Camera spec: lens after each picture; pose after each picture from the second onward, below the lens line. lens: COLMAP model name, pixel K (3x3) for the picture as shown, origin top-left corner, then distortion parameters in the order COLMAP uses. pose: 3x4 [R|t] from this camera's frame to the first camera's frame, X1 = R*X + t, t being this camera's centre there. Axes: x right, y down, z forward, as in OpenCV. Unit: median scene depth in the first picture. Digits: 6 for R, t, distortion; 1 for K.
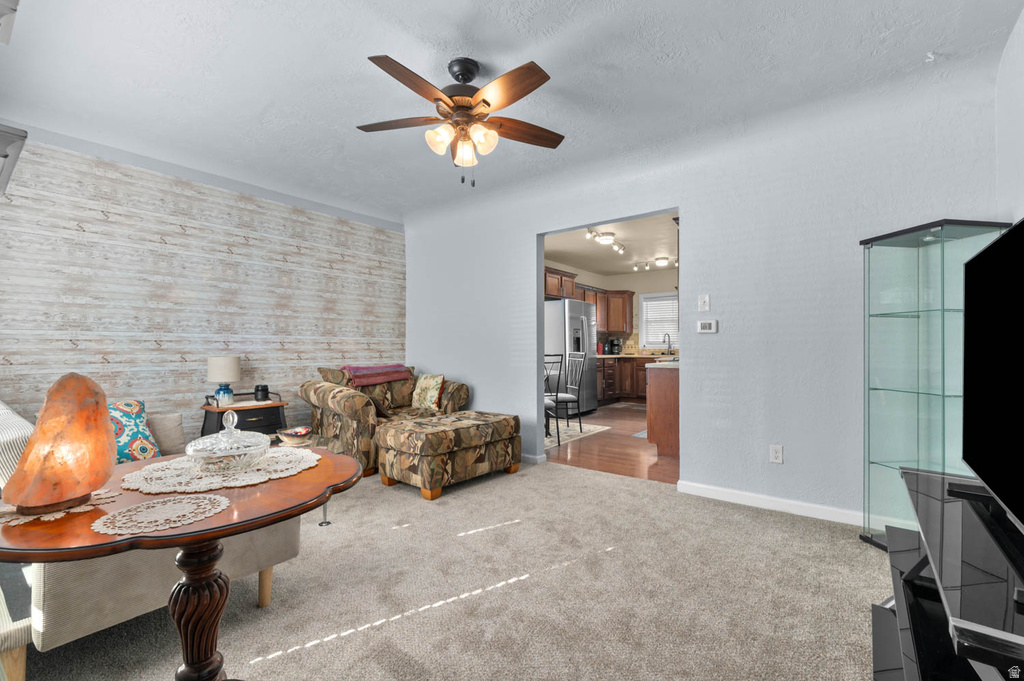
lens RADIAL K [[440.7, 0, 514.5], [0, 440.7, 346.2], [0, 0, 1]] dist [0.001635, 0.000188]
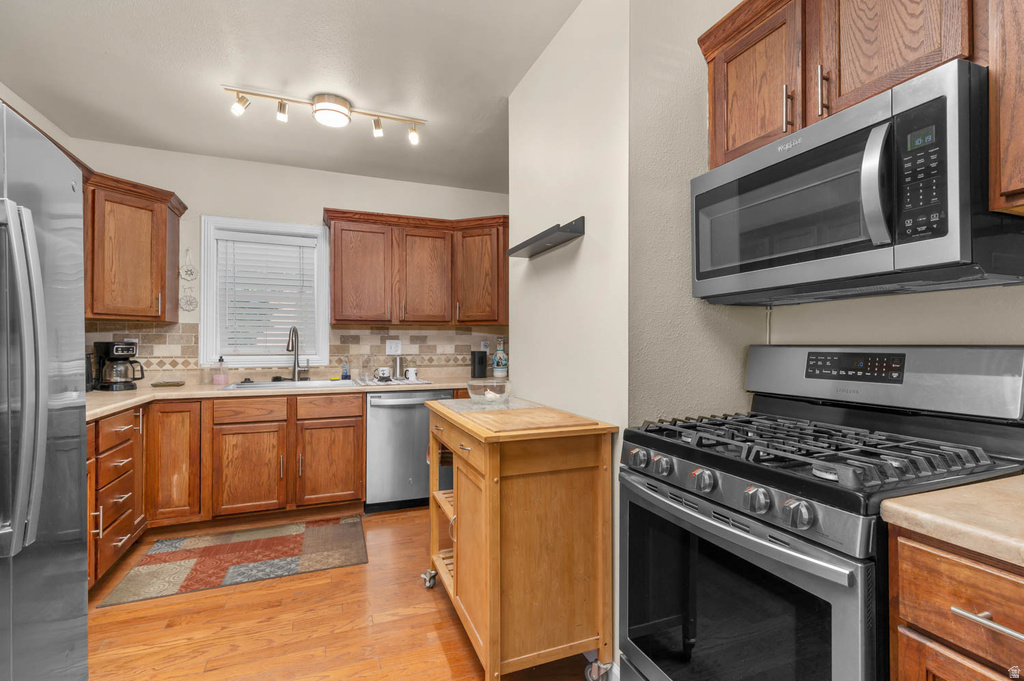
lens RADIAL K [[476.4, 0, 518.3], [0, 476.4, 341.2], [0, 0, 1]] dist [0.004297, -0.000447]
pose [[0.501549, 0.010235, 0.865068, 0.082828], [-0.003502, 0.999946, -0.009801, -0.013405], [-0.865122, 0.001886, 0.501558, 0.616444]]
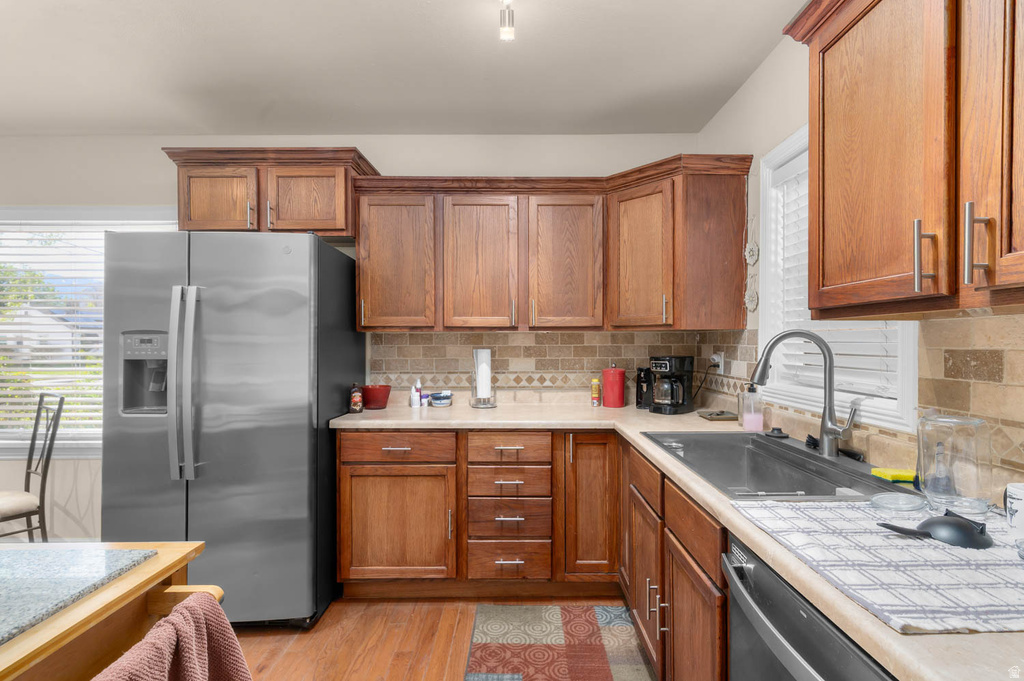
lens RADIAL K [[476.4, 0, 519.6], [0, 476.4, 343.9], [0, 0, 1]] dist [0.004297, -0.000447]
pose [[0.609696, 0.007554, -0.792599, 0.424221], [0.000932, 0.999947, 0.010246, -0.026339], [0.792635, -0.006986, 0.609657, 0.792402]]
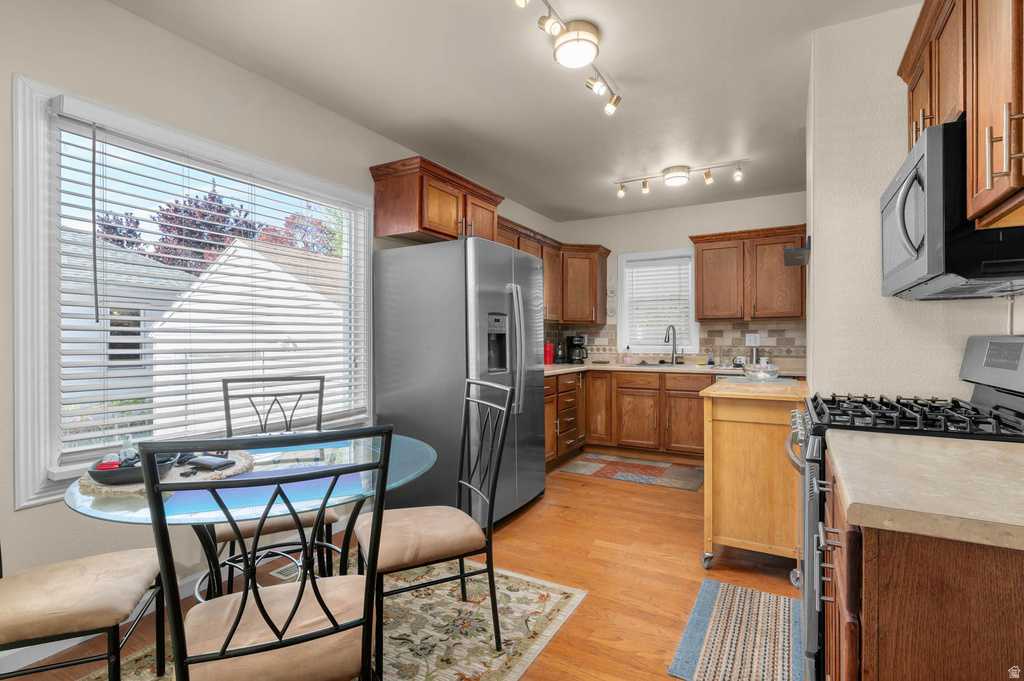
lens RADIAL K [[487.5, 0, 519.6], [0, 487.5, 339.9], [0, 0, 1]] dist [-0.001445, 0.000071]
pose [[0.989376, 0.002645, 0.145352, 0.076723], [-0.003143, 0.999990, 0.003196, -0.012398], [-0.145343, -0.003619, 0.989375, 0.437507]]
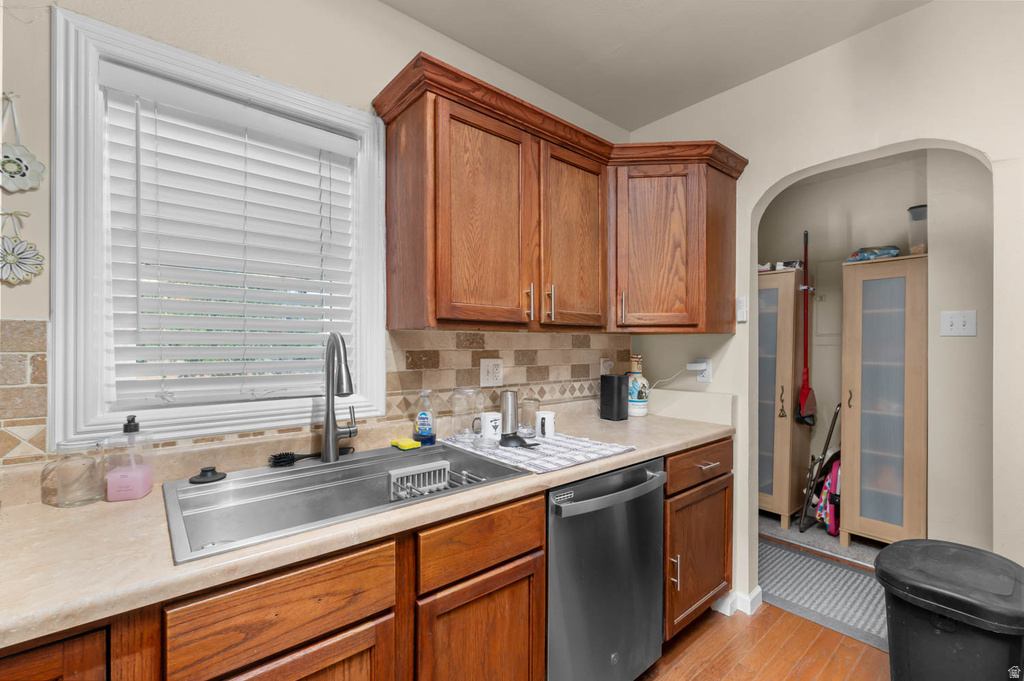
lens RADIAL K [[440.7, 0, 511.2], [0, 440.7, 346.0], [0, 0, 1]] dist [0.001635, 0.000188]
pose [[0.220180, 0.004329, 0.975450, 0.202071], [-0.004740, 0.999983, -0.003368, -0.024628], [-0.975448, -0.003882, 0.220197, 0.895595]]
